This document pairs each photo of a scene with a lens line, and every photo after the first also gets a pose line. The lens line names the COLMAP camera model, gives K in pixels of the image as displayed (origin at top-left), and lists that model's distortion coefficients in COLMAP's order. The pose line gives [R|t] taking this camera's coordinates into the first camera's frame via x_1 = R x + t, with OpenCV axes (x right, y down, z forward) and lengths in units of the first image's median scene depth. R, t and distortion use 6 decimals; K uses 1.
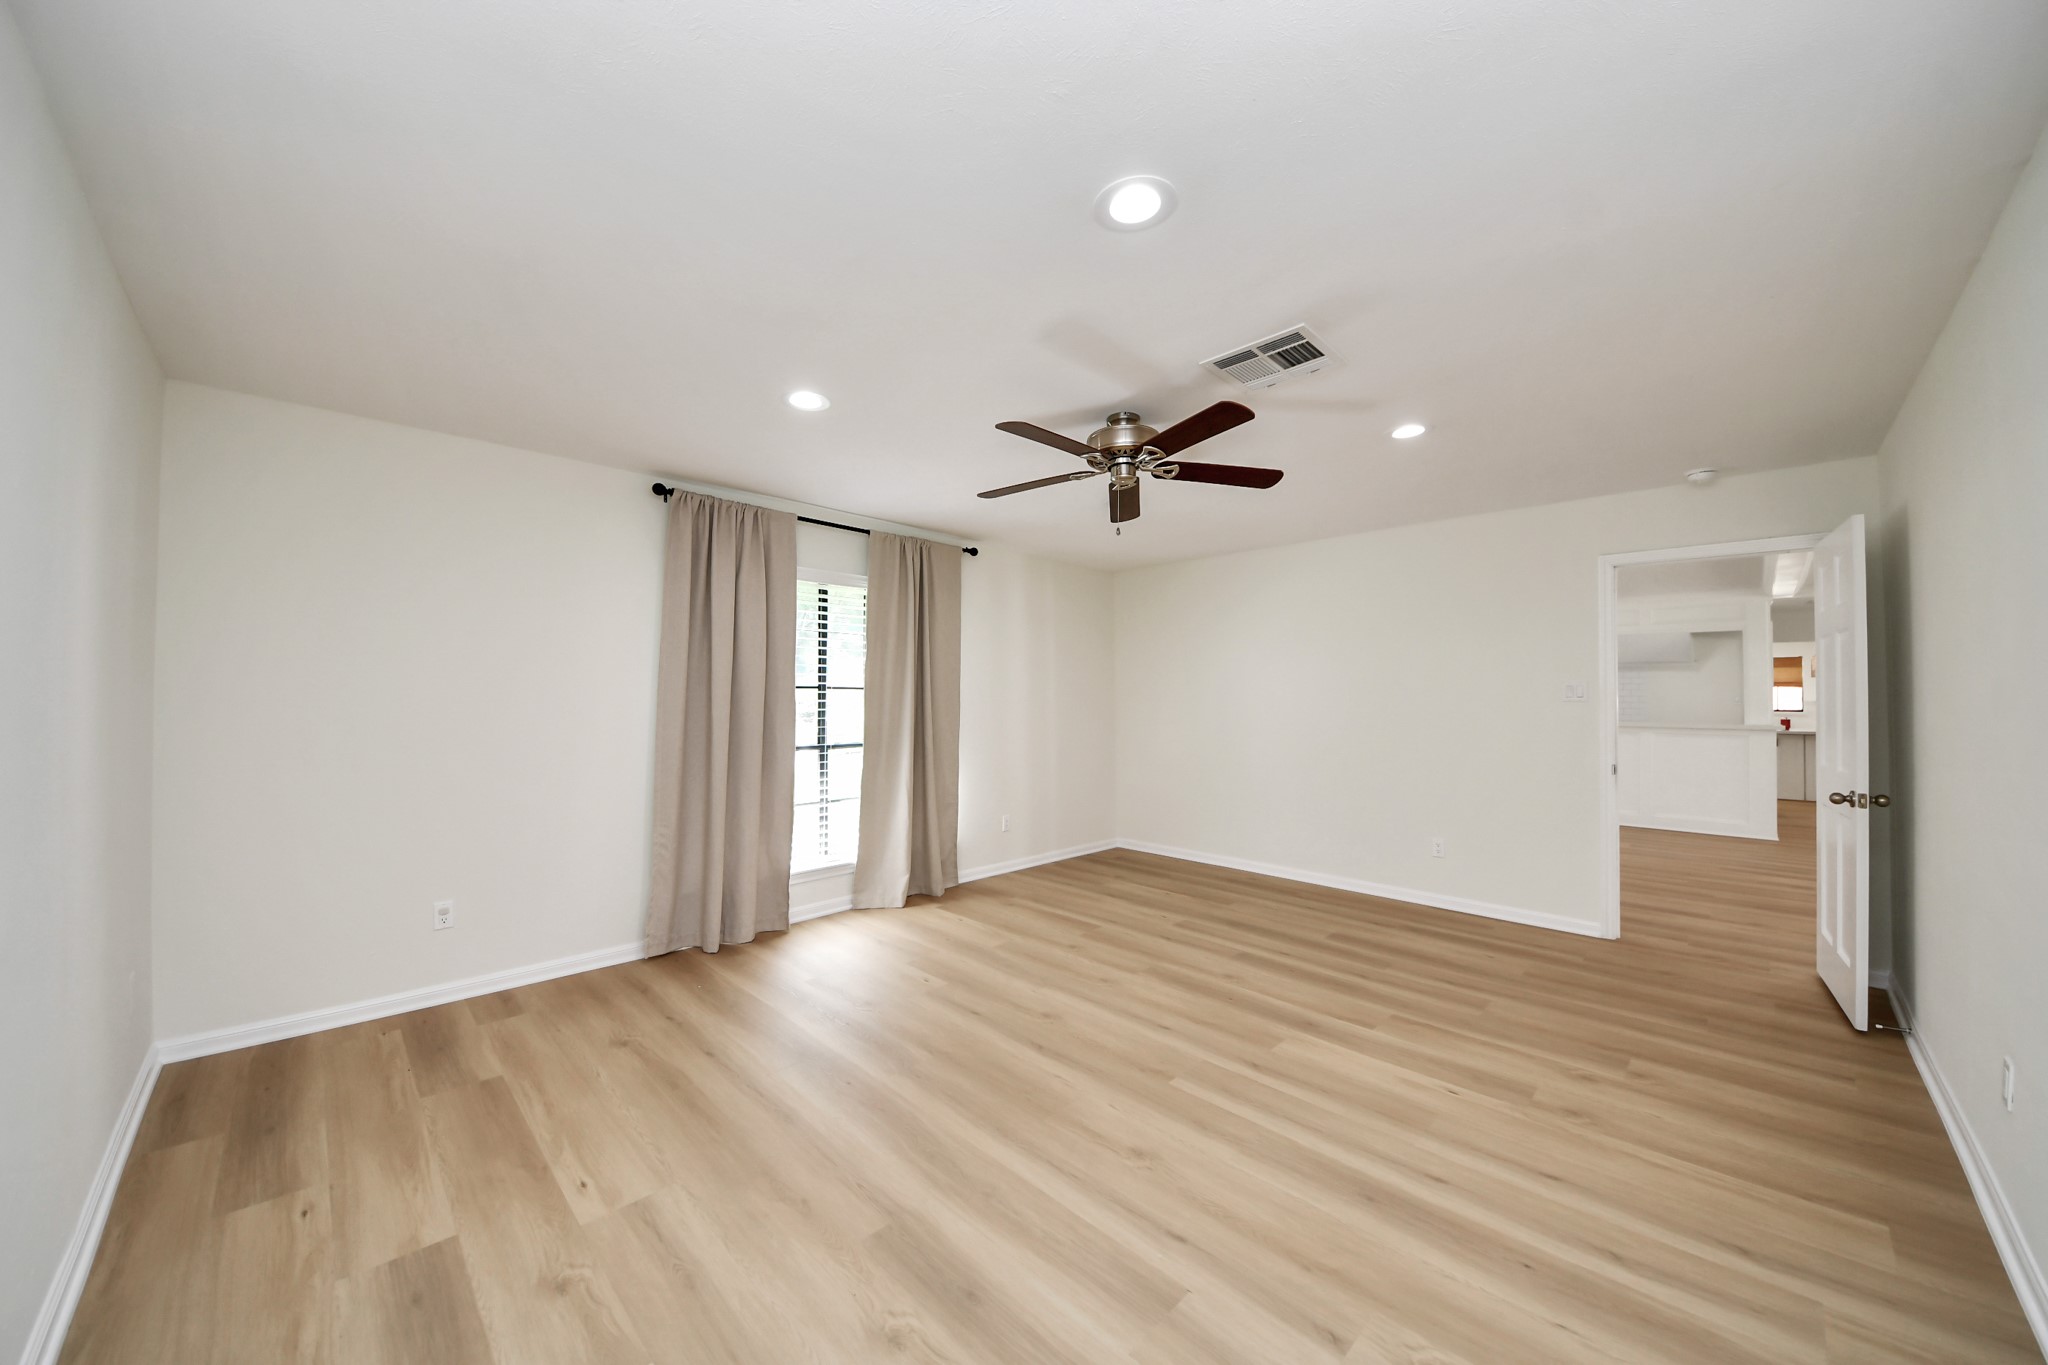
lens RADIAL K [[725.7, 0, 1024.0], [0, 725.7, 682.5], [0, 0, 1]] dist [0.005399, -0.000116]
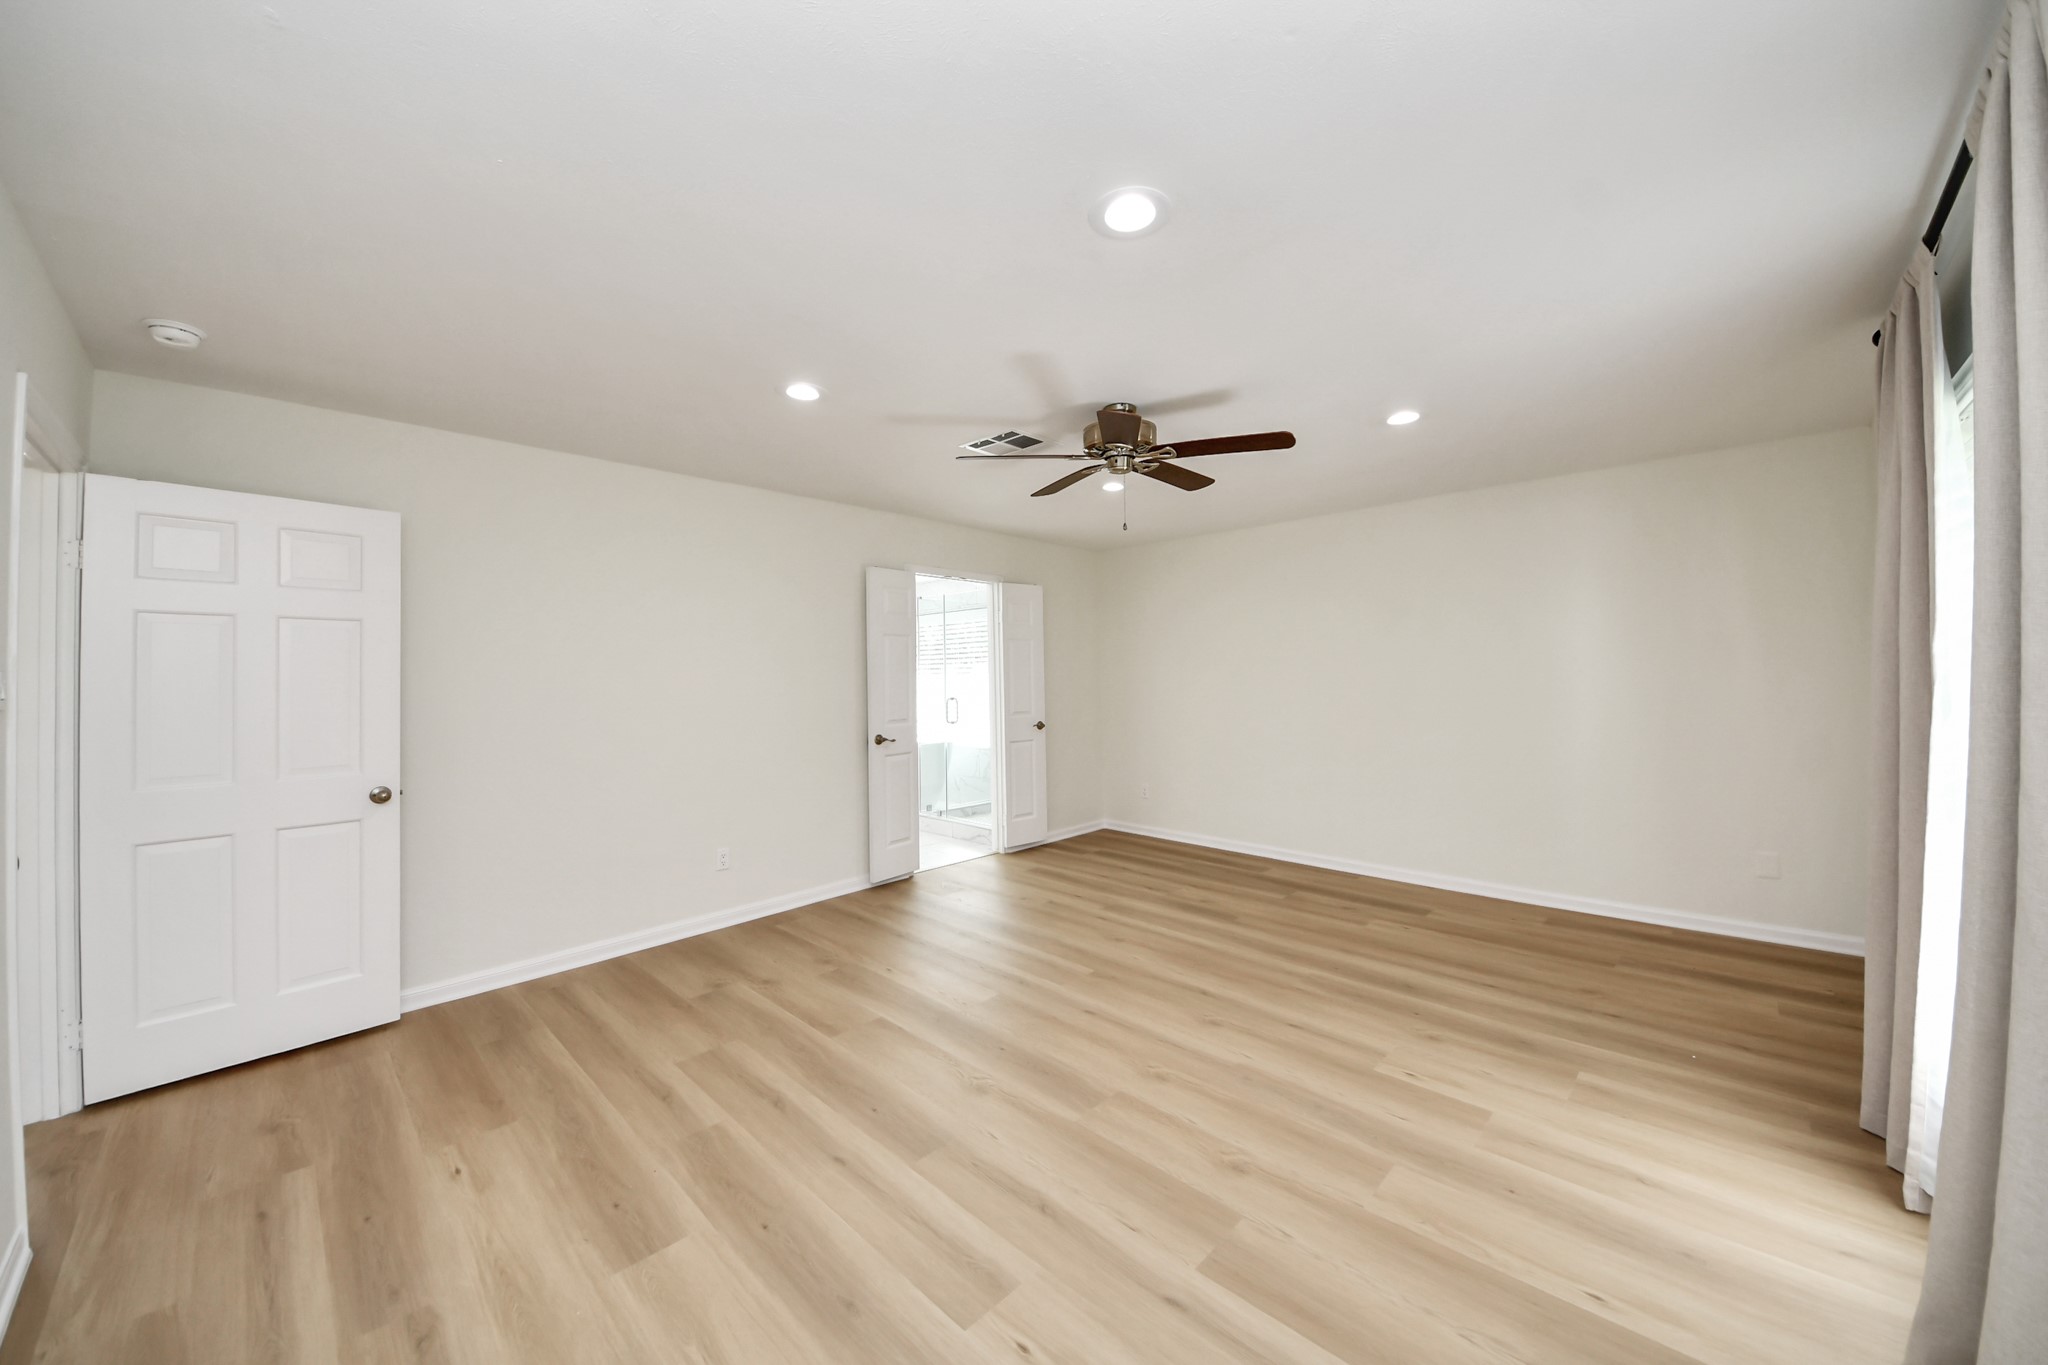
lens RADIAL K [[725.7, 0, 1024.0], [0, 725.7, 682.5], [0, 0, 1]] dist [0.005399, -0.000116]
pose [[-0.999907, 0.008354, -0.010741, 0.303032], [0.008470, 0.999905, -0.010852, 0.034455], [0.010649, -0.010942, -0.999883, 2.088817]]
